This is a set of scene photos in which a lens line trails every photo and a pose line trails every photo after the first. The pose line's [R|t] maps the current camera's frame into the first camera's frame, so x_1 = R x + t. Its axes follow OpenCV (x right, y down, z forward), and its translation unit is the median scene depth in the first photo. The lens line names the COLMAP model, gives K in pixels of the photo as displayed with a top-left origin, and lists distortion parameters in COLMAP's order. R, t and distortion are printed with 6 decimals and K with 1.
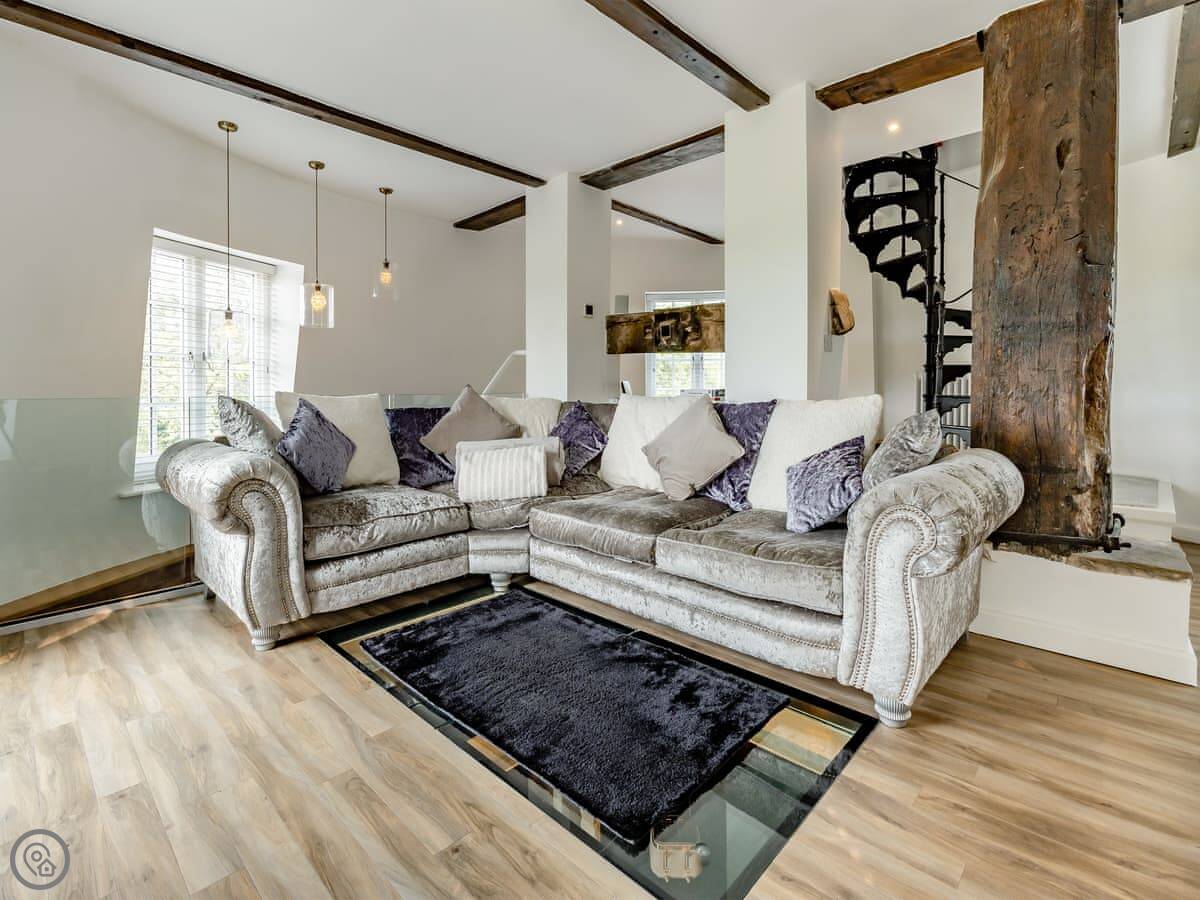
lens RADIAL K [[570.9, 0, 599.5], [0, 570.9, 400.4], [0, 0, 1]] dist [0.002265, -0.000239]
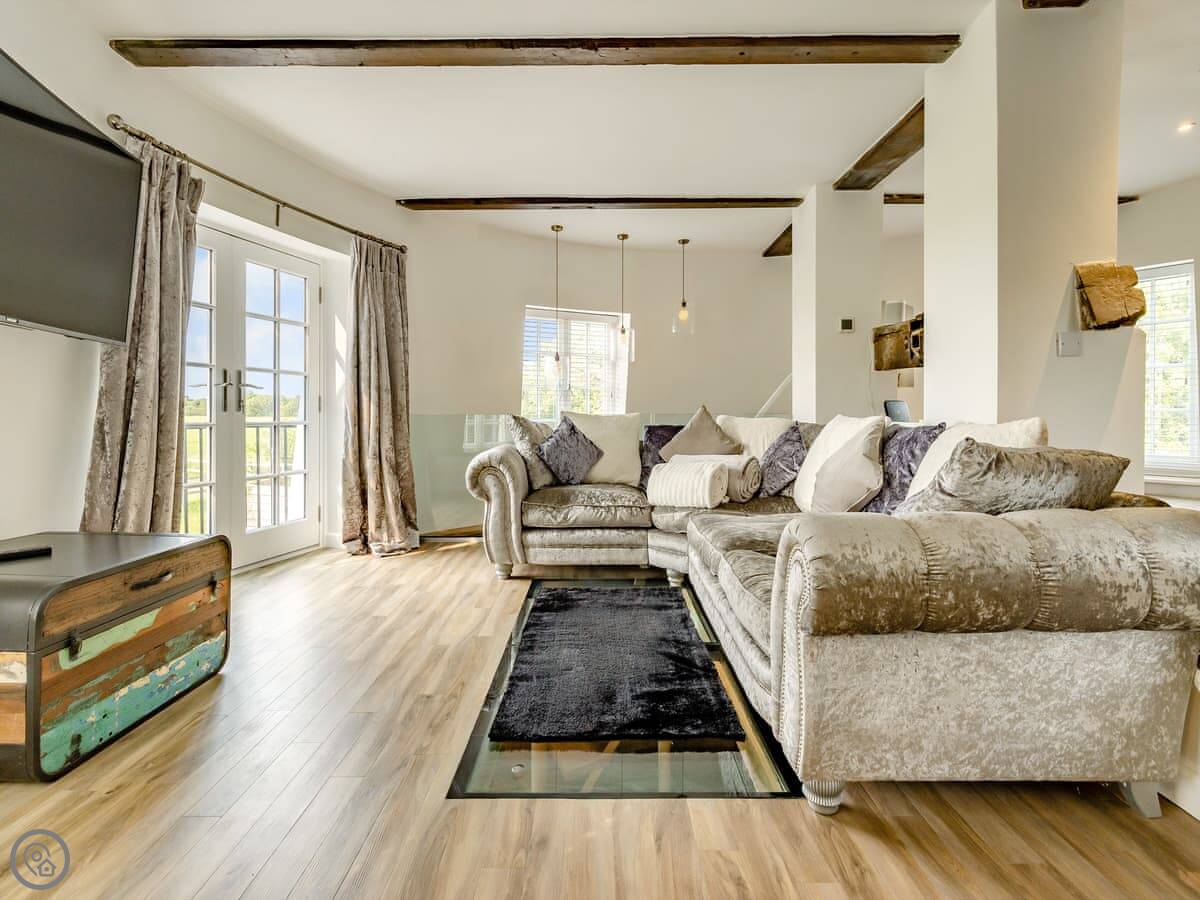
lens RADIAL K [[563.7, 0, 604.8], [0, 563.7, 423.8], [0, 0, 1]] dist [-0.002751, -0.000376]
pose [[0.687164, 0.018686, -0.726262, 0.553974], [-0.016141, 0.999815, 0.010453, -0.000514], [0.726323, 0.004540, 0.687339, 0.125124]]
